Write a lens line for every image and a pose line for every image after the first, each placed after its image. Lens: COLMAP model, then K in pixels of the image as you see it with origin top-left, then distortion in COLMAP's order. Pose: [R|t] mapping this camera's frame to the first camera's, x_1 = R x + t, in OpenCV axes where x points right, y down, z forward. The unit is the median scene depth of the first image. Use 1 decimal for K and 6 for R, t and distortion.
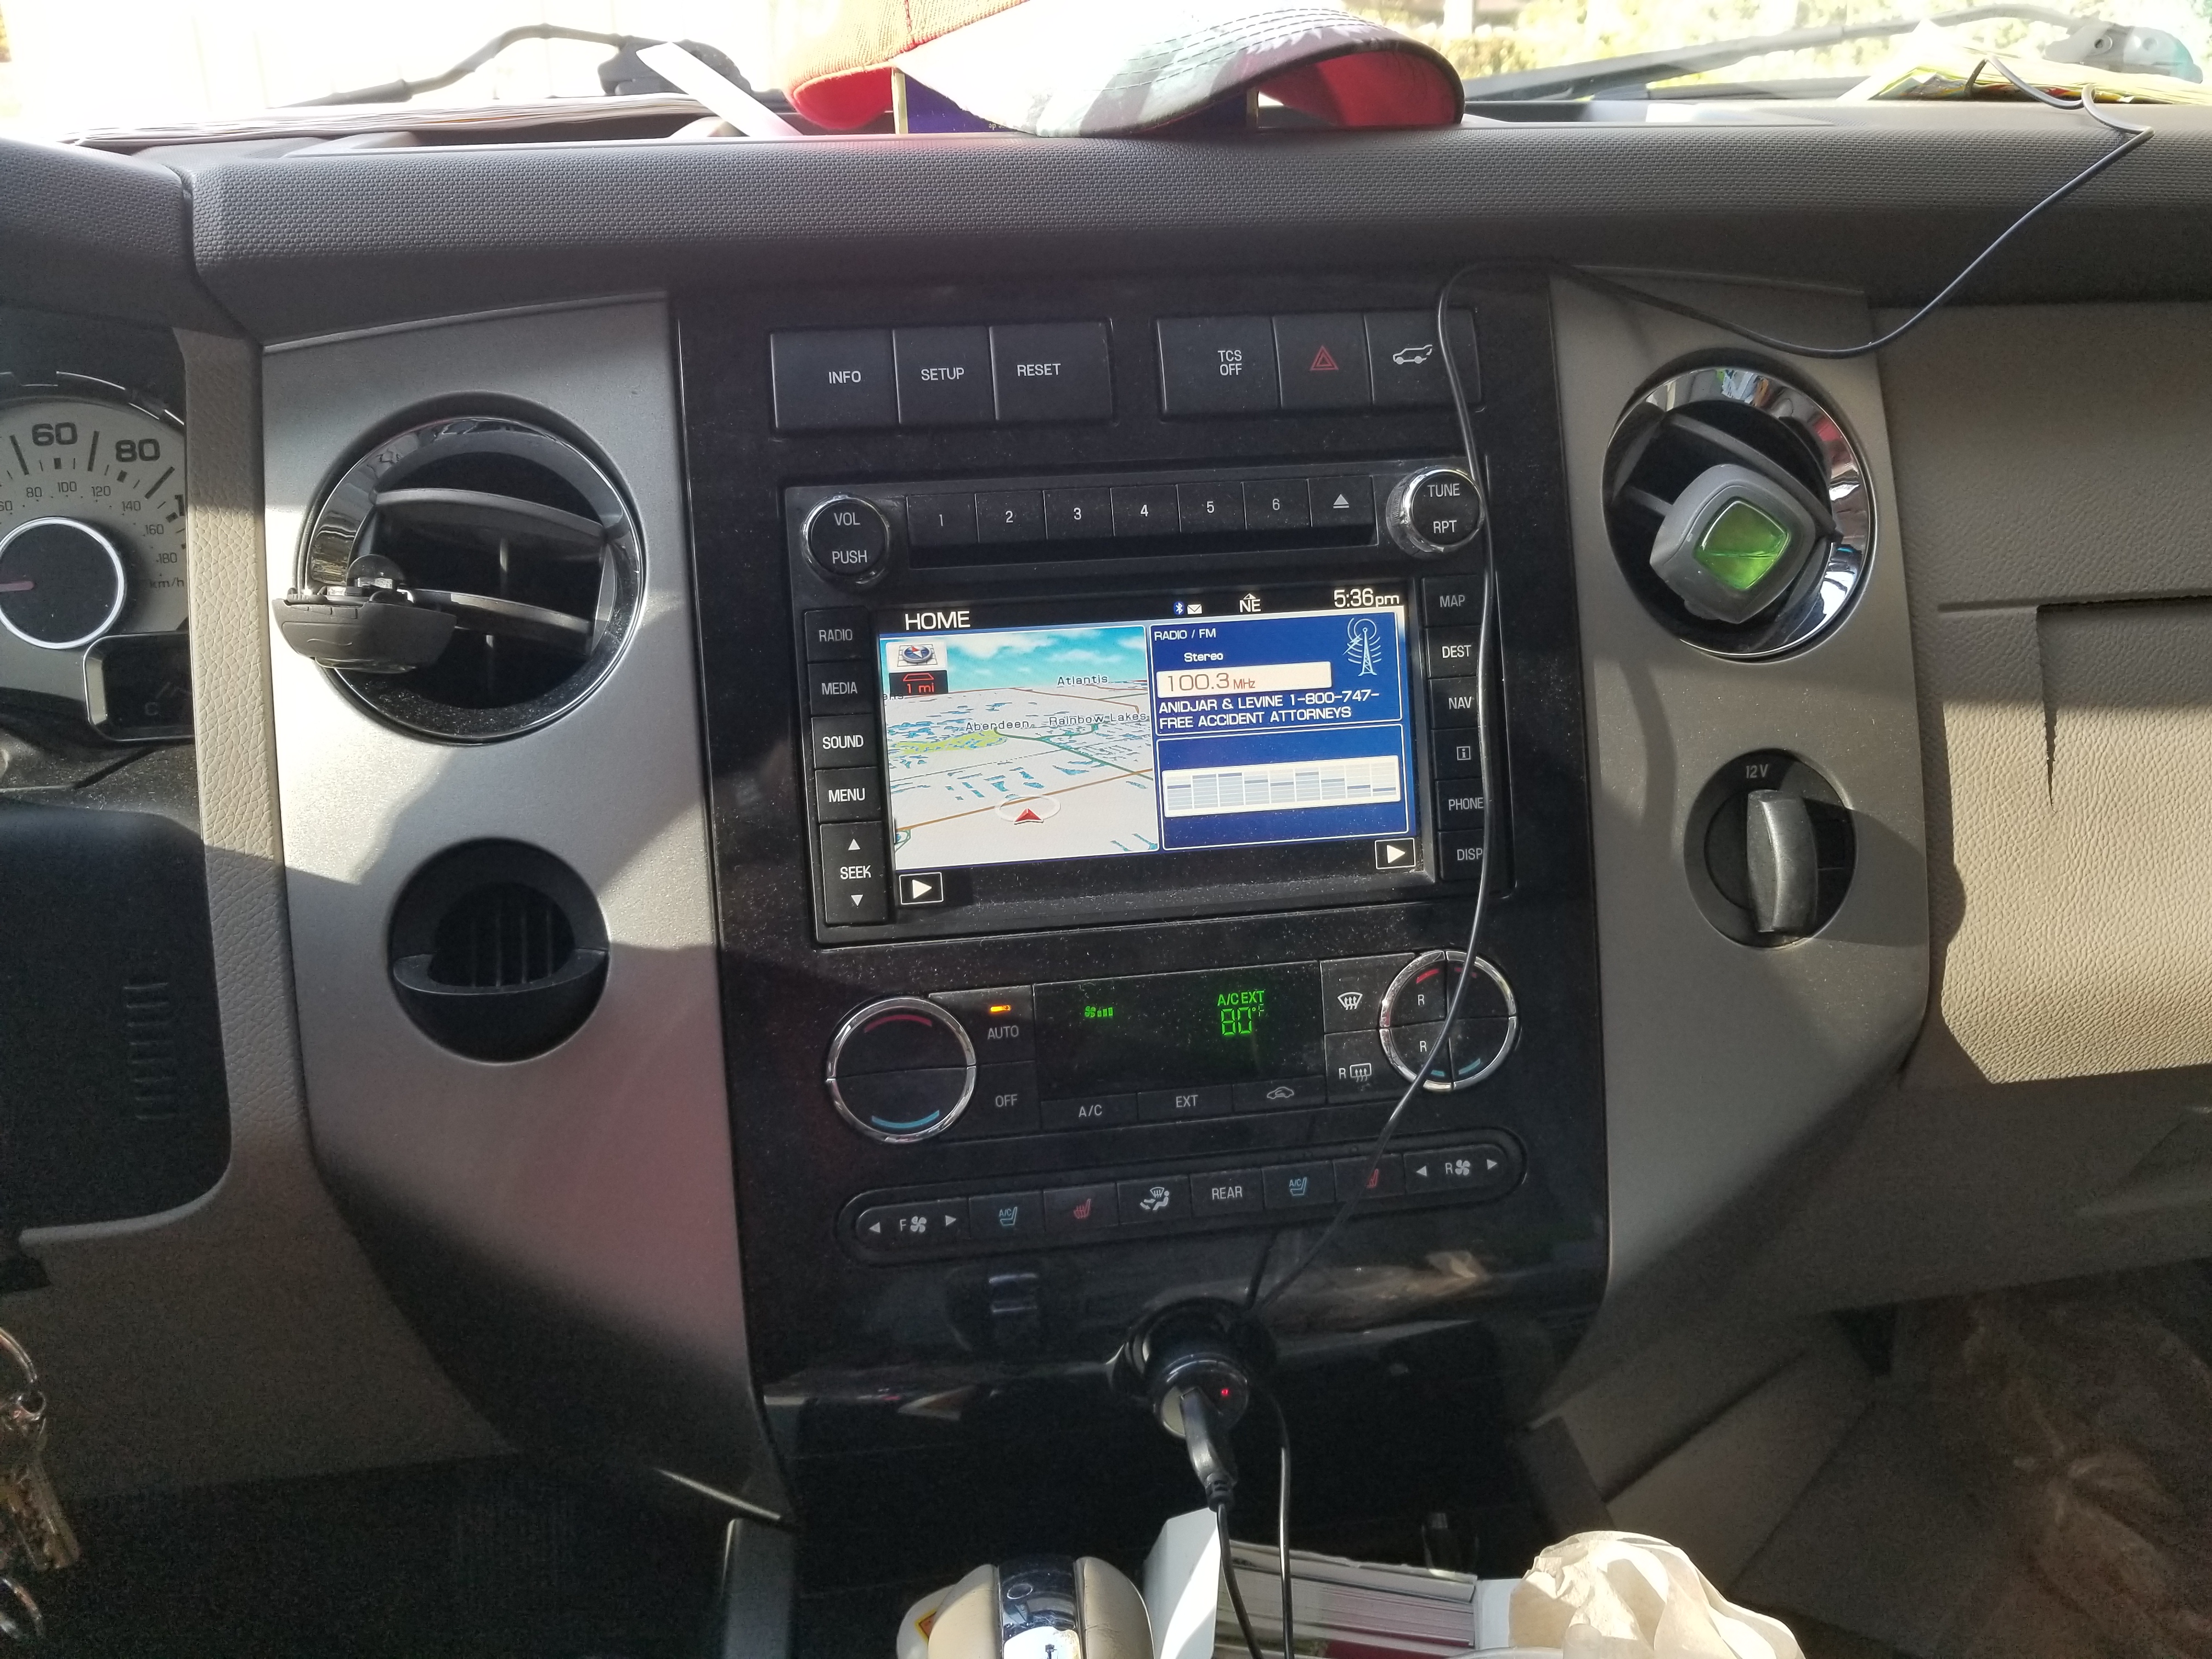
lens RADIAL K [[1680.3, 0, 1106.0], [0, 1680.3, 829.5], [0, 0, 1]] dist [0.077145, -0.160244]
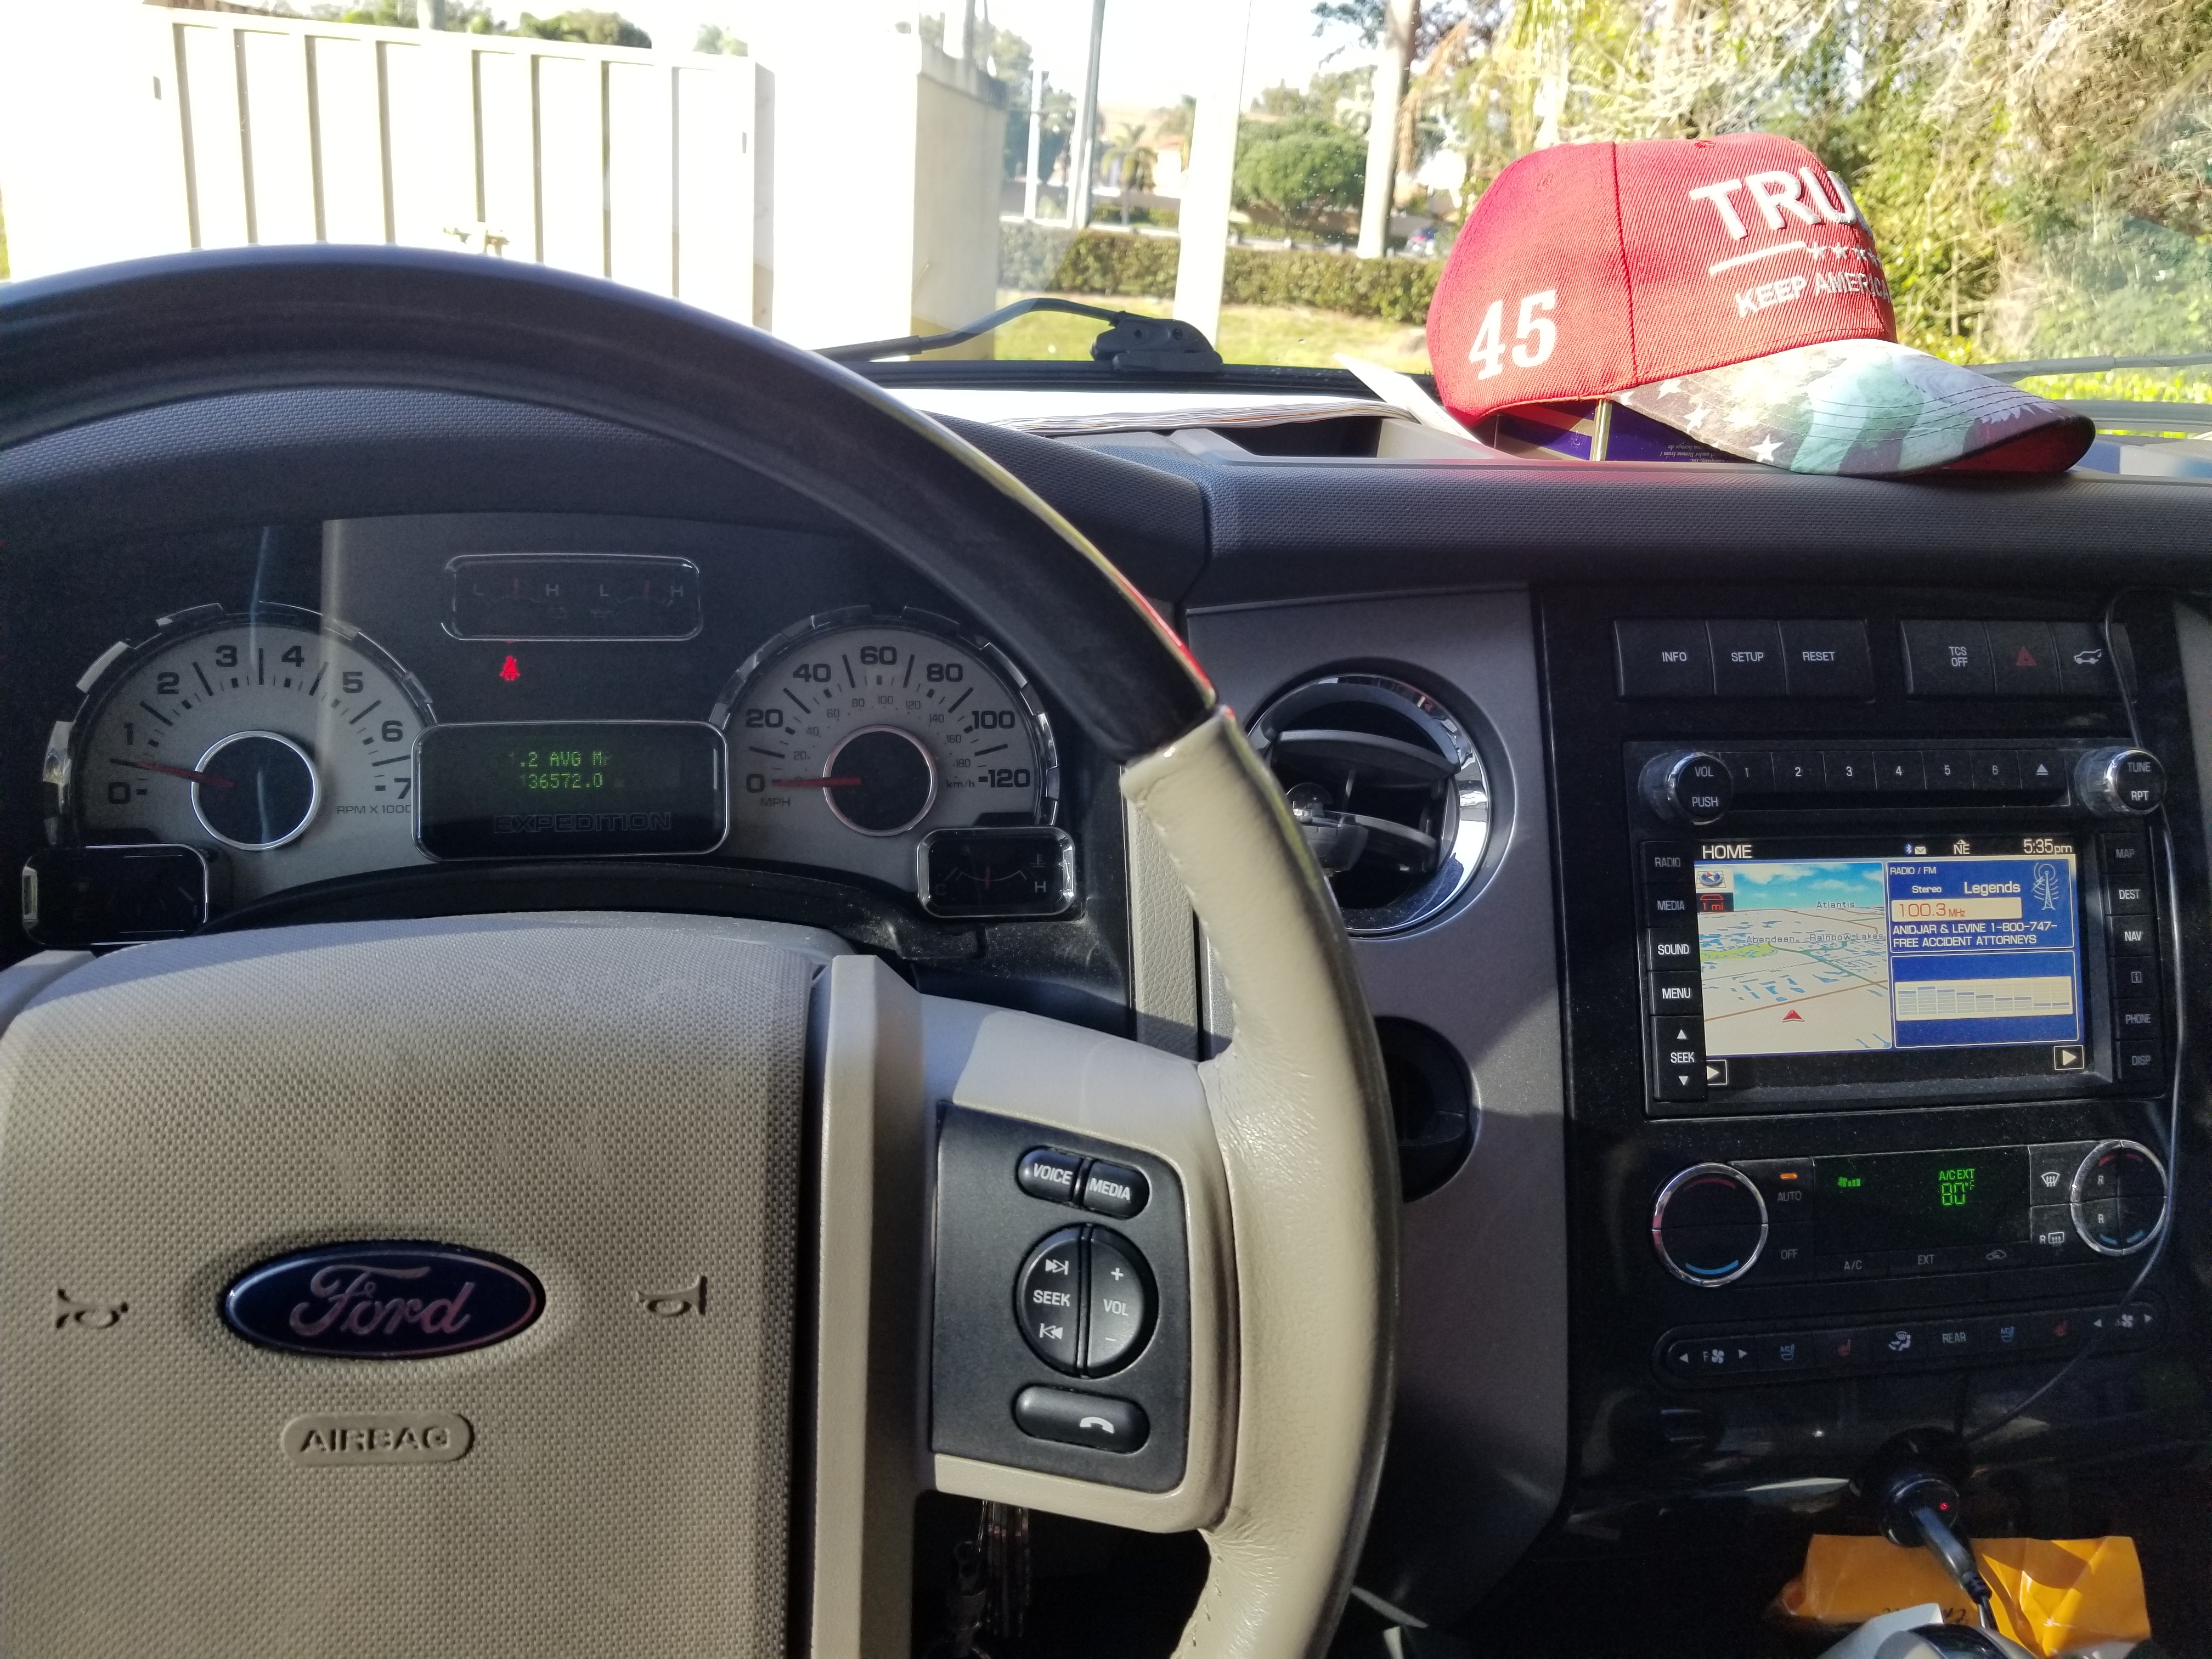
lens RADIAL K [[1715.6, 0, 1106.0], [0, 1715.6, 829.5], [0, 0, 1]] dist [0.006650, -0.090012]
pose [[0.998963, 0.043117, 0.014645, -0.559473], [-0.041355, 0.993659, -0.104555, 0.008182], [-0.019061, 0.103840, 0.994411, -0.225355]]
